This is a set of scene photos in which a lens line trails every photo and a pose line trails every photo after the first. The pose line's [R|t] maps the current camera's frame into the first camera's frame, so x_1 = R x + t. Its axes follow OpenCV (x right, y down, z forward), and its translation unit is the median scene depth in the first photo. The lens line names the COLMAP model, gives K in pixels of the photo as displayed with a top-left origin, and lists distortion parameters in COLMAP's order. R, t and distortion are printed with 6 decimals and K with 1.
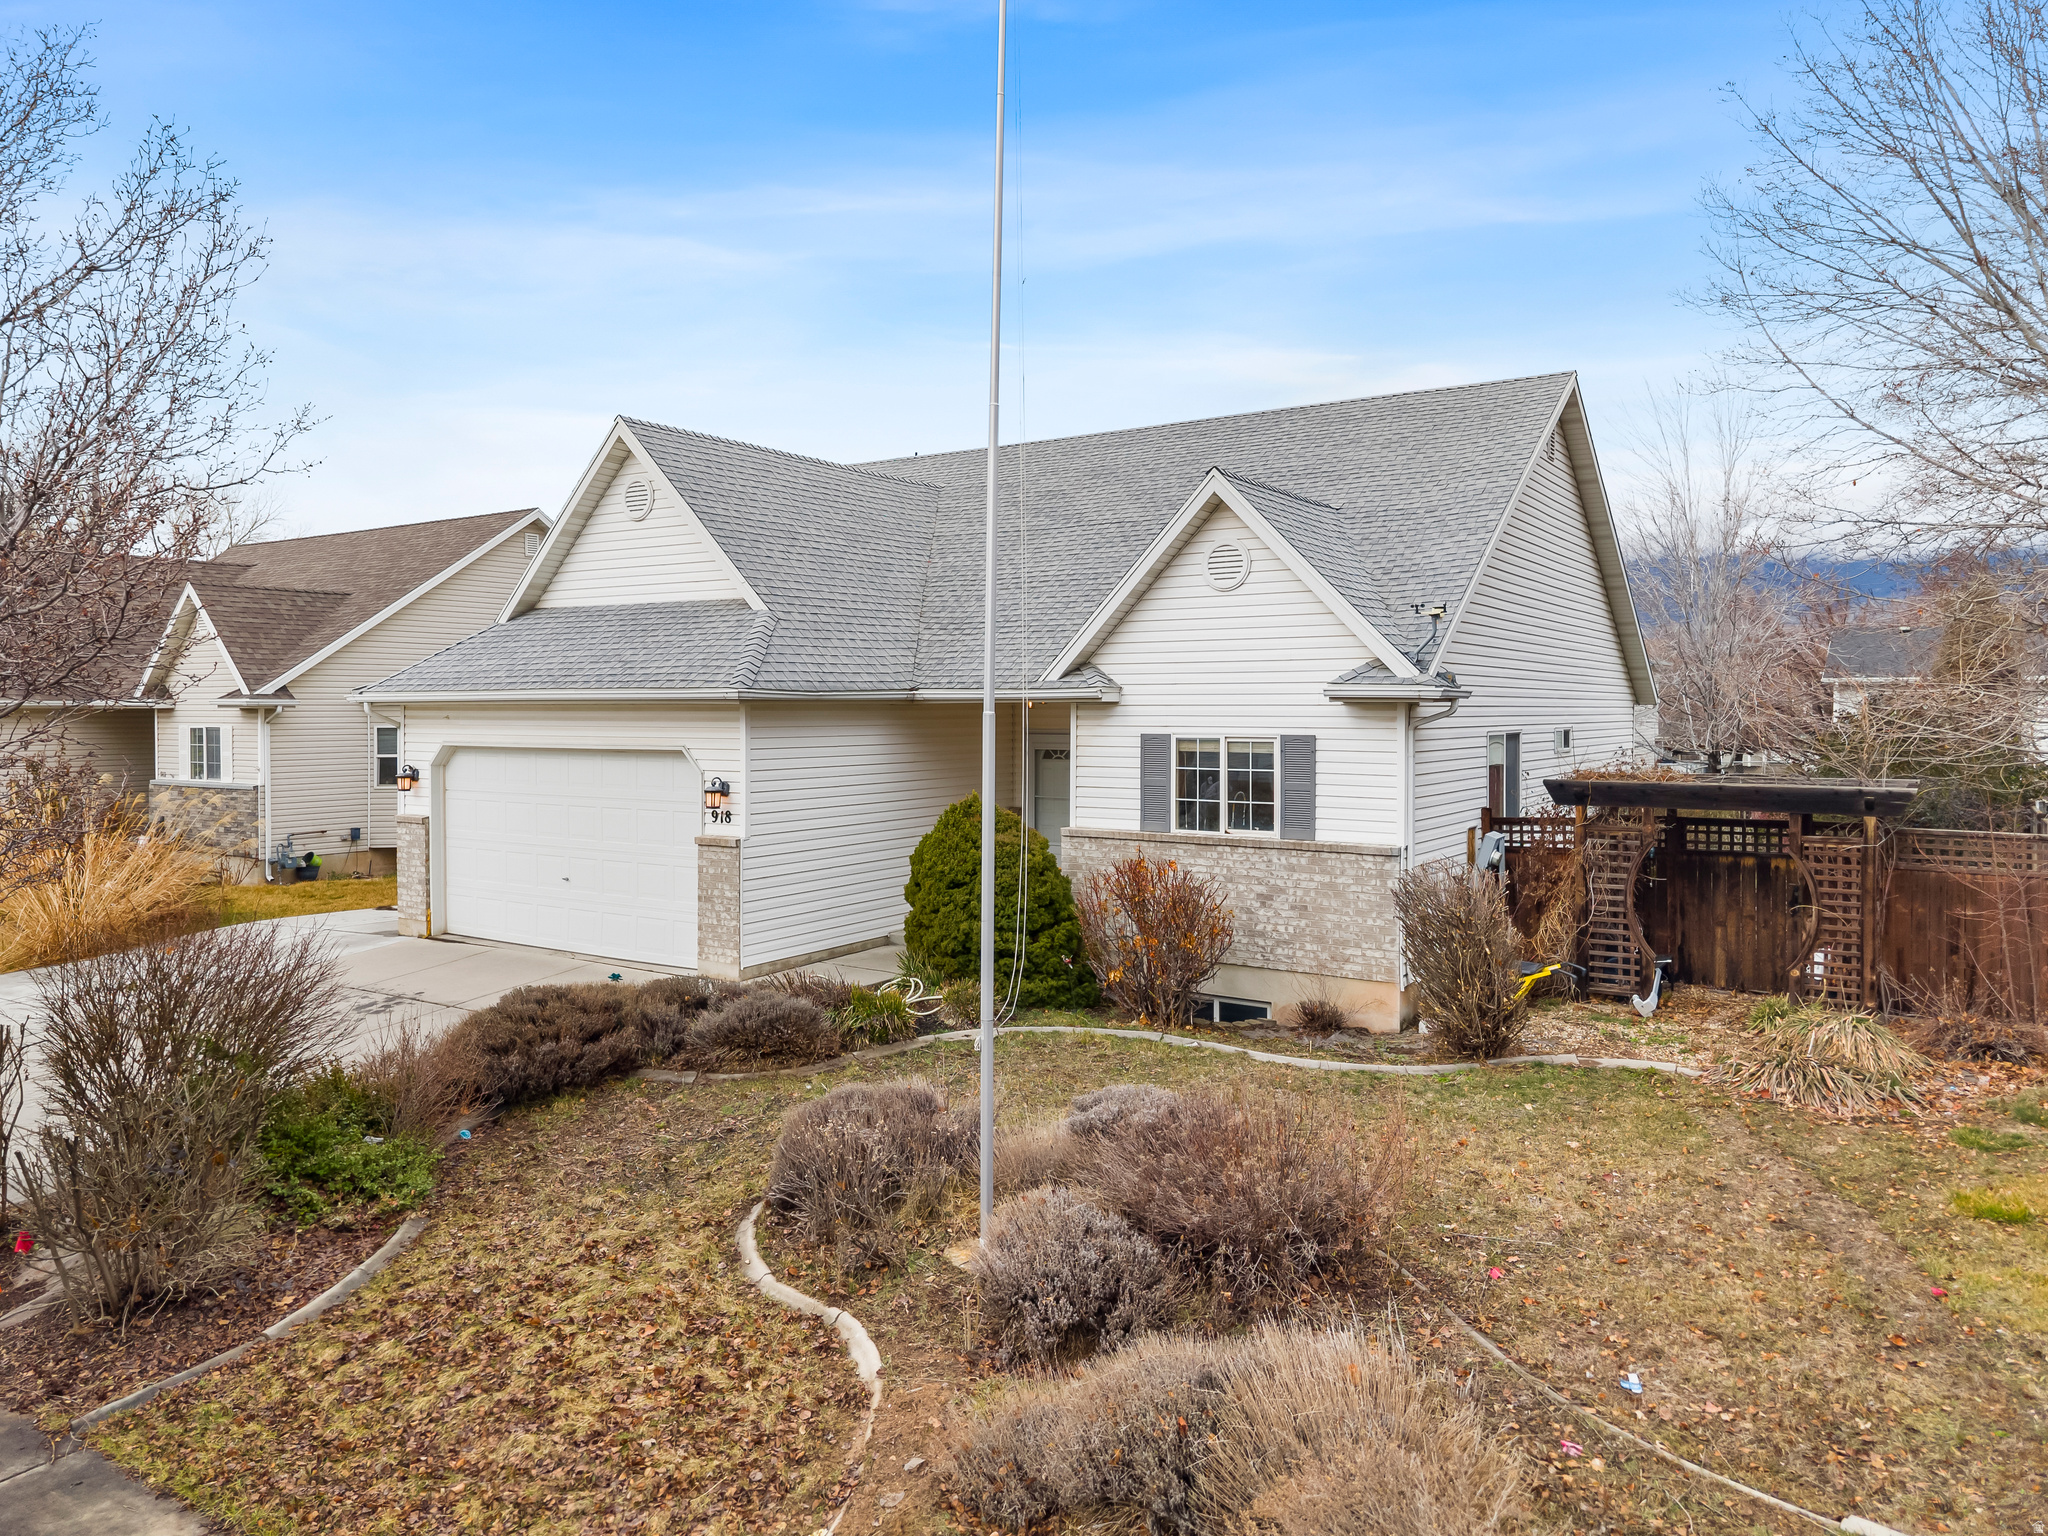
lens RADIAL K [[1339.8, 0, 1024.0], [0, 1339.8, 768.0], [0, 0, 1]] dist [0.049818, -0.048682]
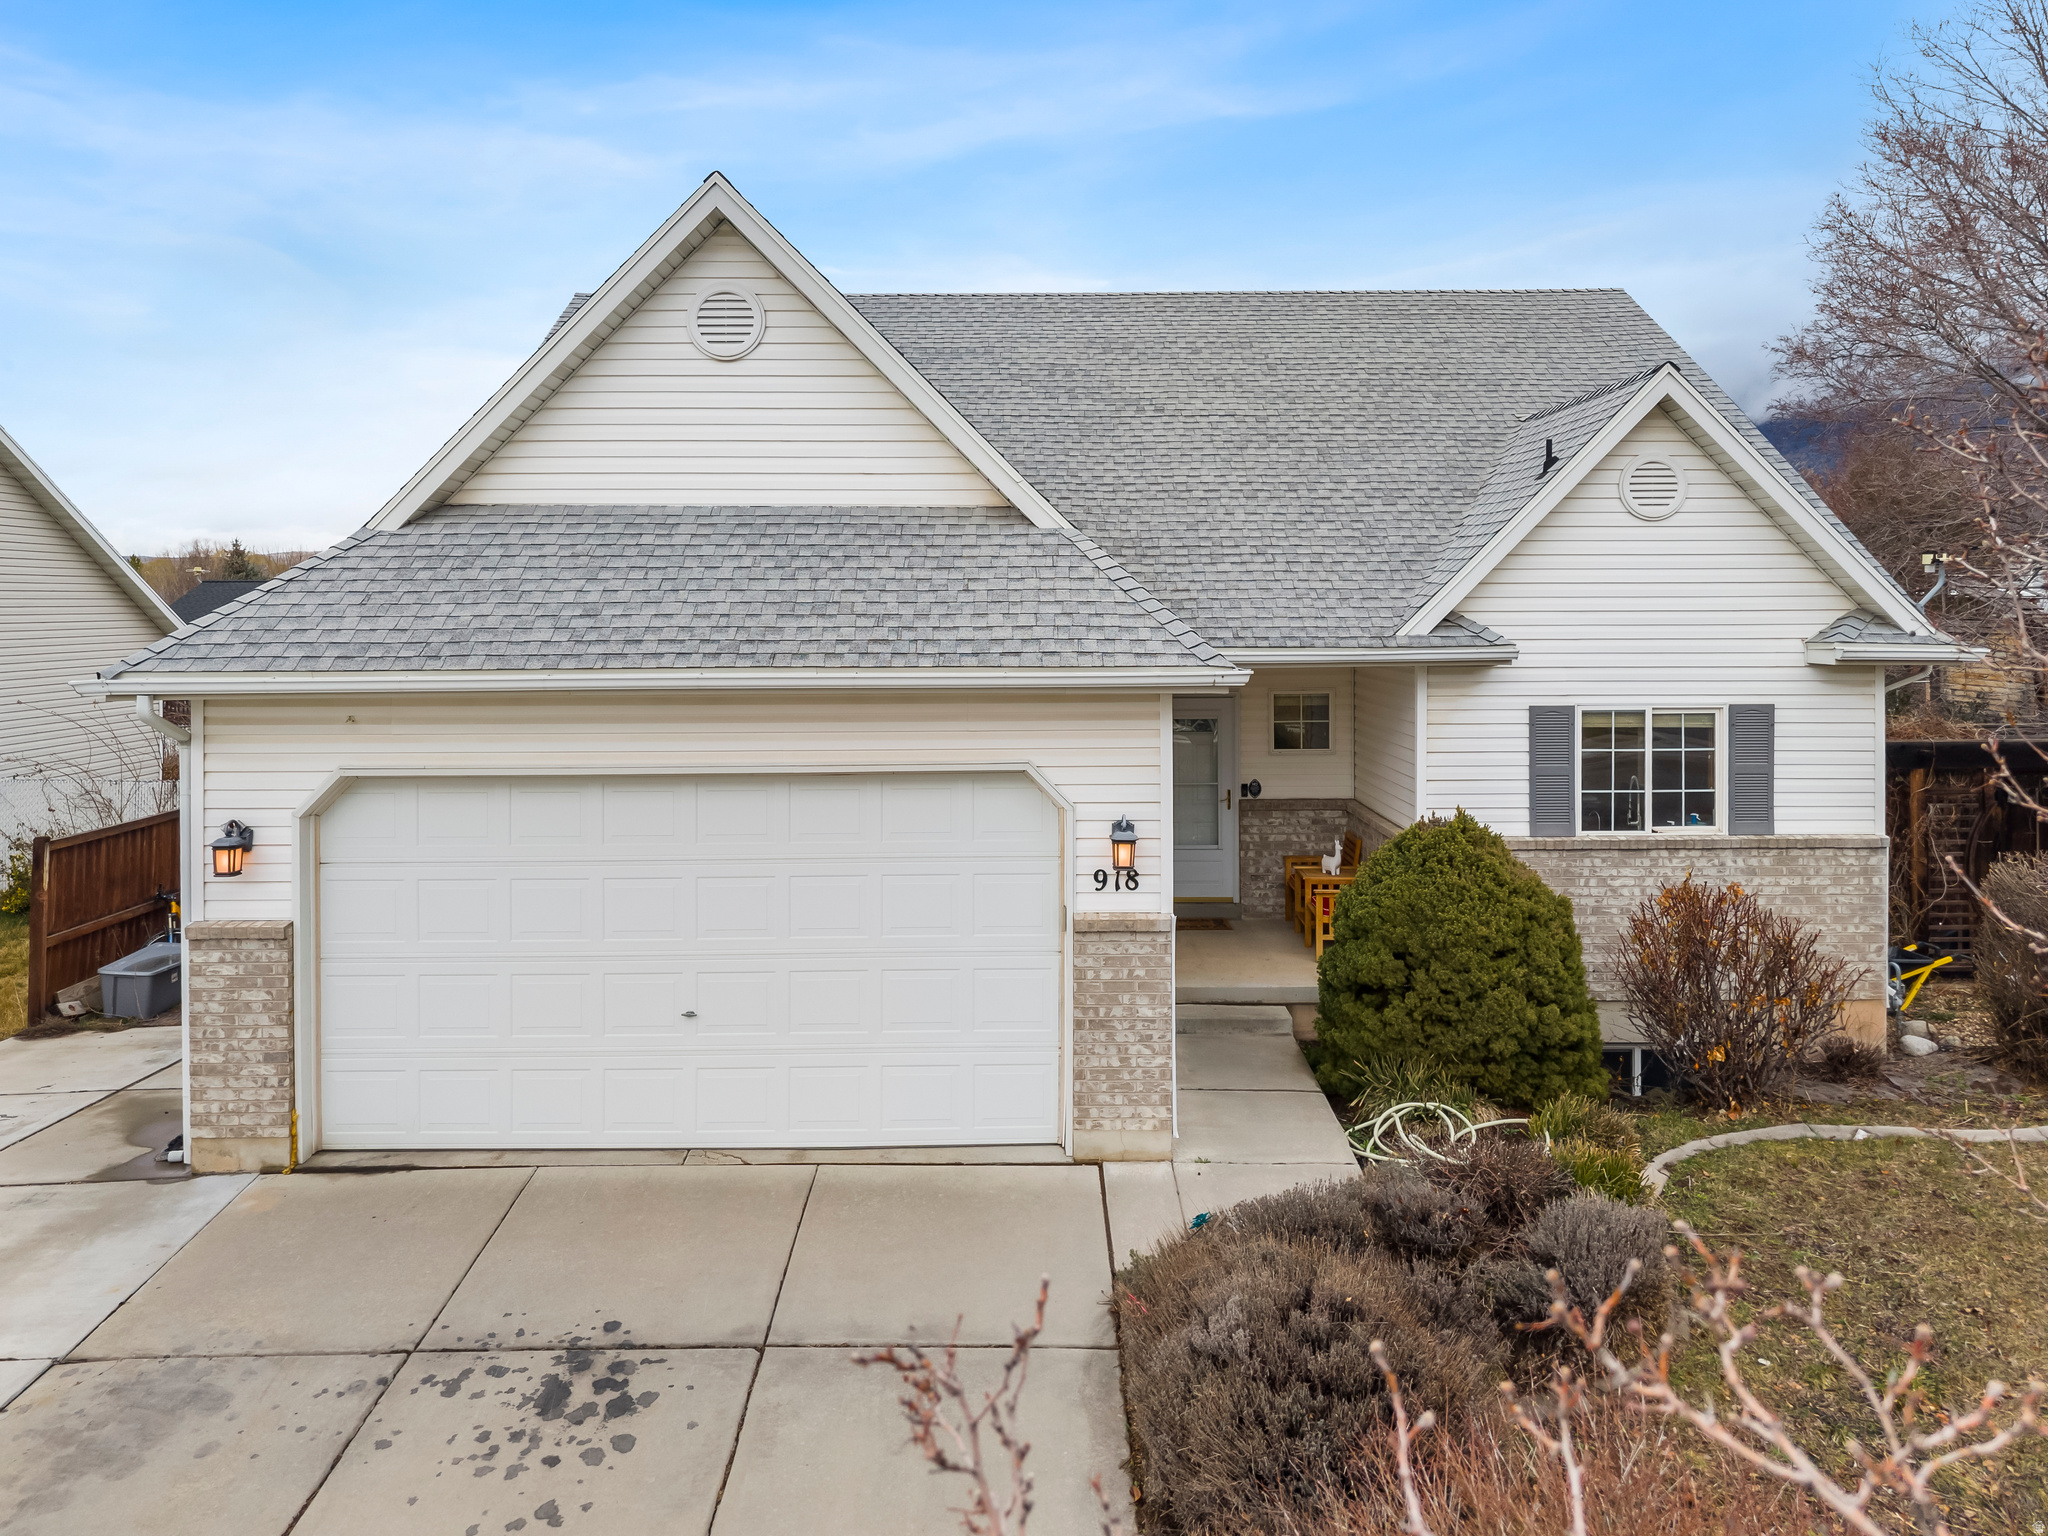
lens RADIAL K [[1410.3, 0, 1034.5], [0, 1410.3, 623.3], [0, 0, 1]] dist [0.052272, -0.078028]
pose [[0.837129, -0.011851, 0.546878, -0.596159], [0.030090, 0.999249, -0.024406, -0.063025], [-0.546178, 0.036887, 0.836857, 0.495500]]
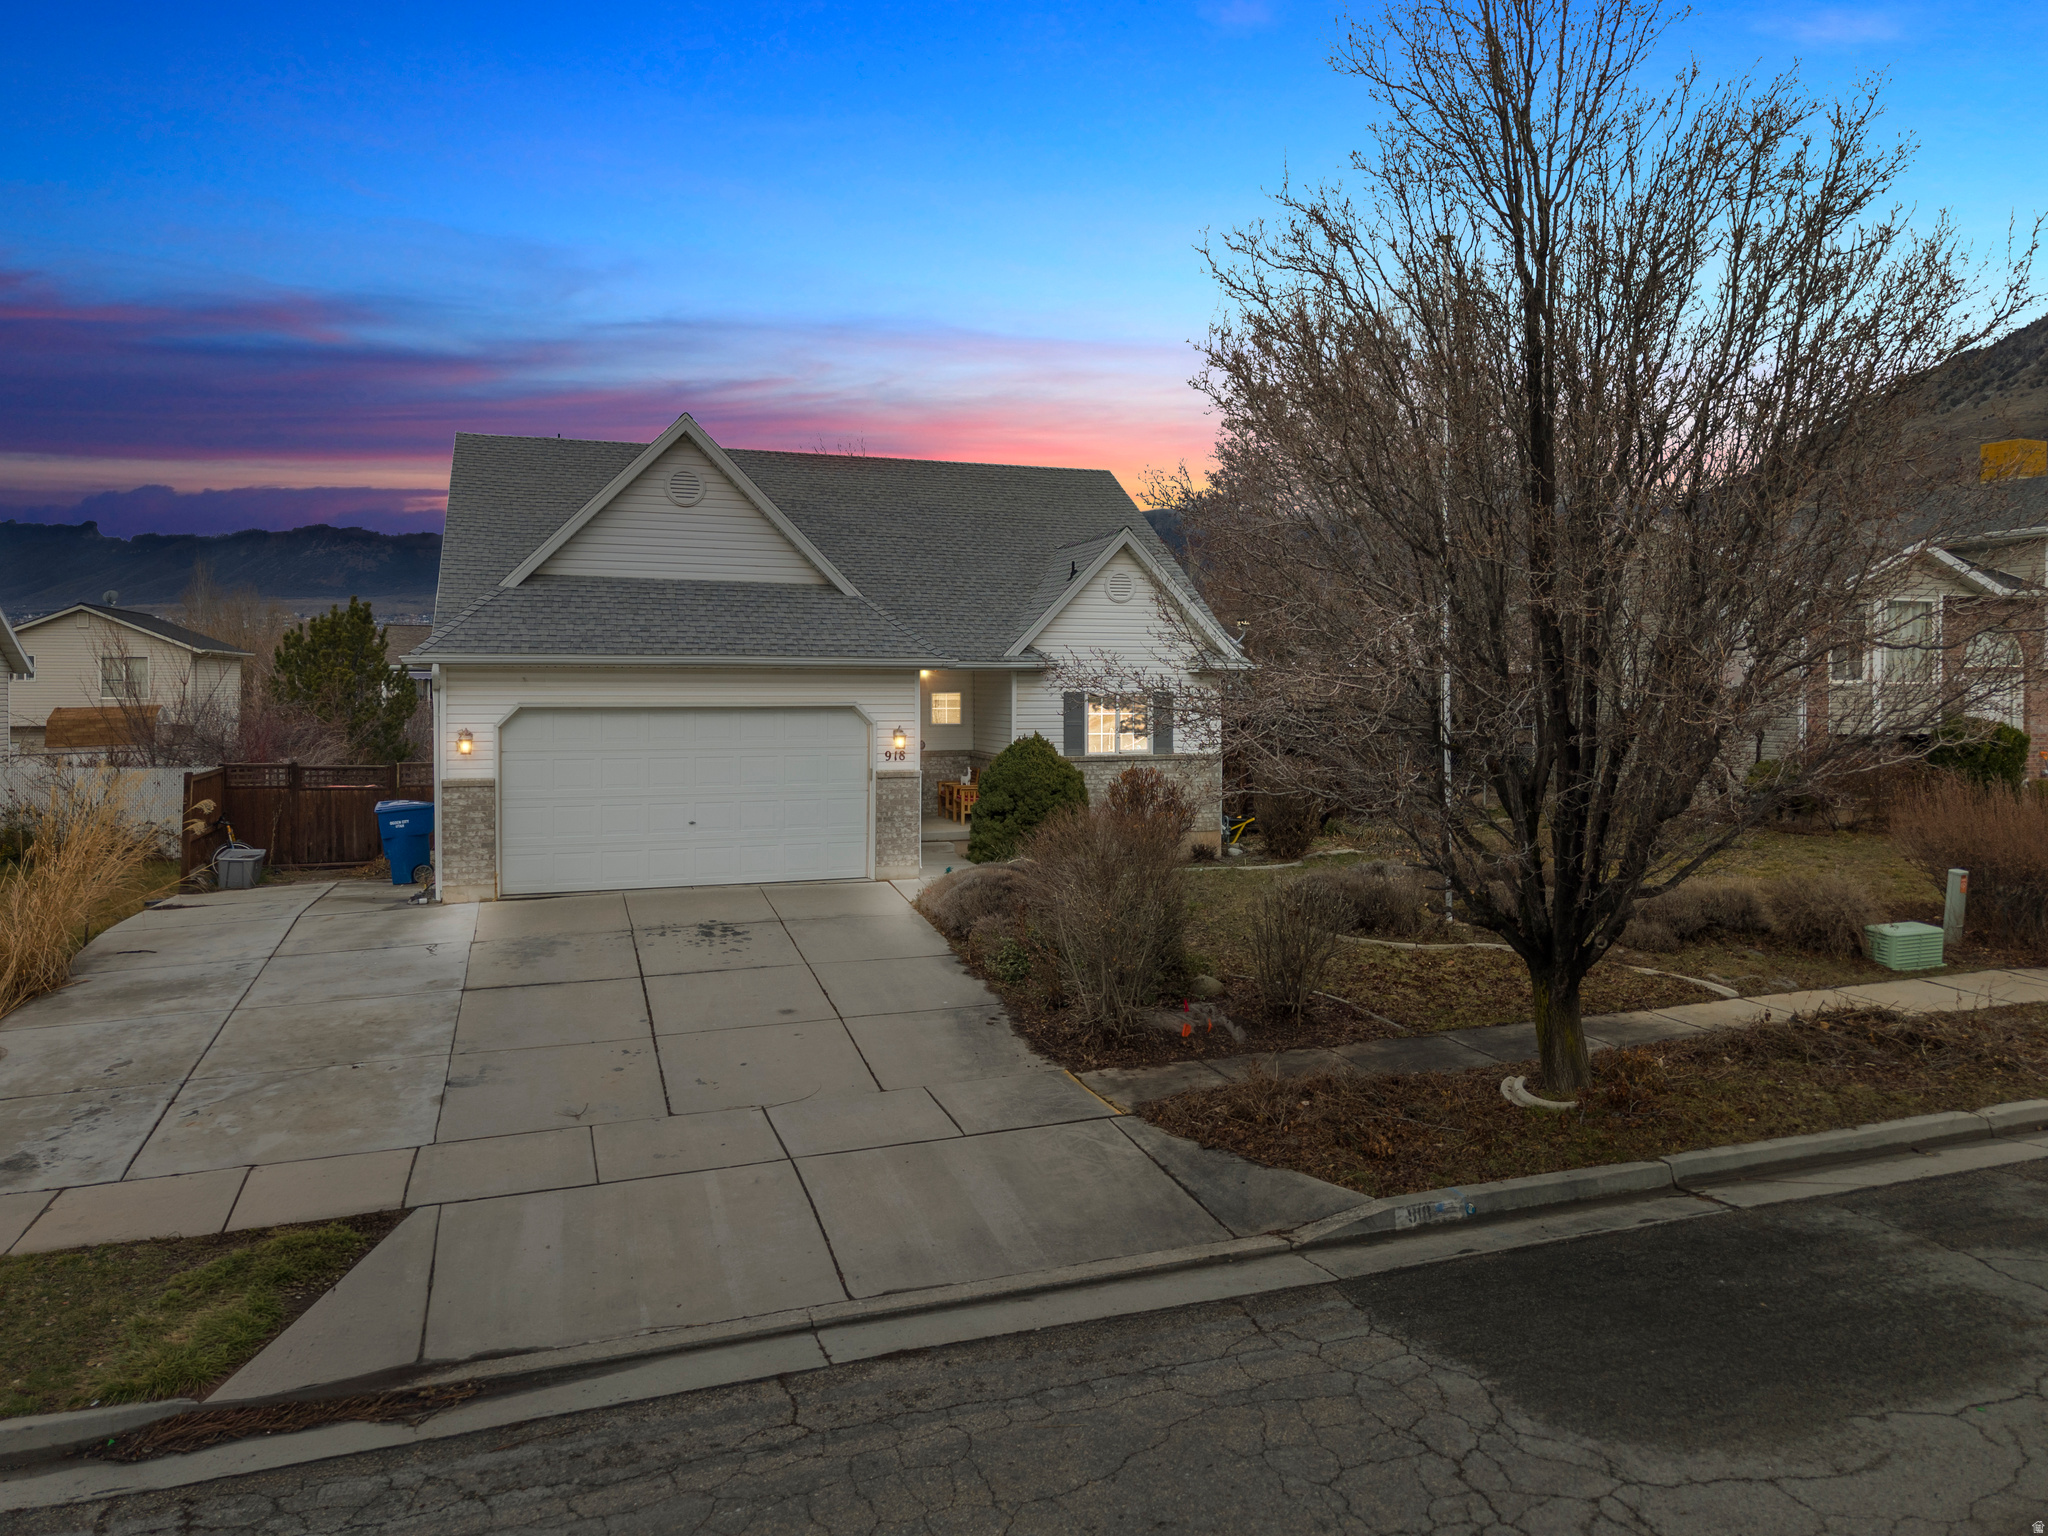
lens RADIAL K [[1369.9, 0, 1023.4], [0, 1369.9, 727.0], [0, 0, 1]] dist [0.034230, -0.029256]
pose [[0.620717, -0.021463, 0.783741, -1.195792], [0.032568, 0.999468, 0.001577, 0.010294], [-0.783358, 0.024547, 0.621086, 0.070484]]
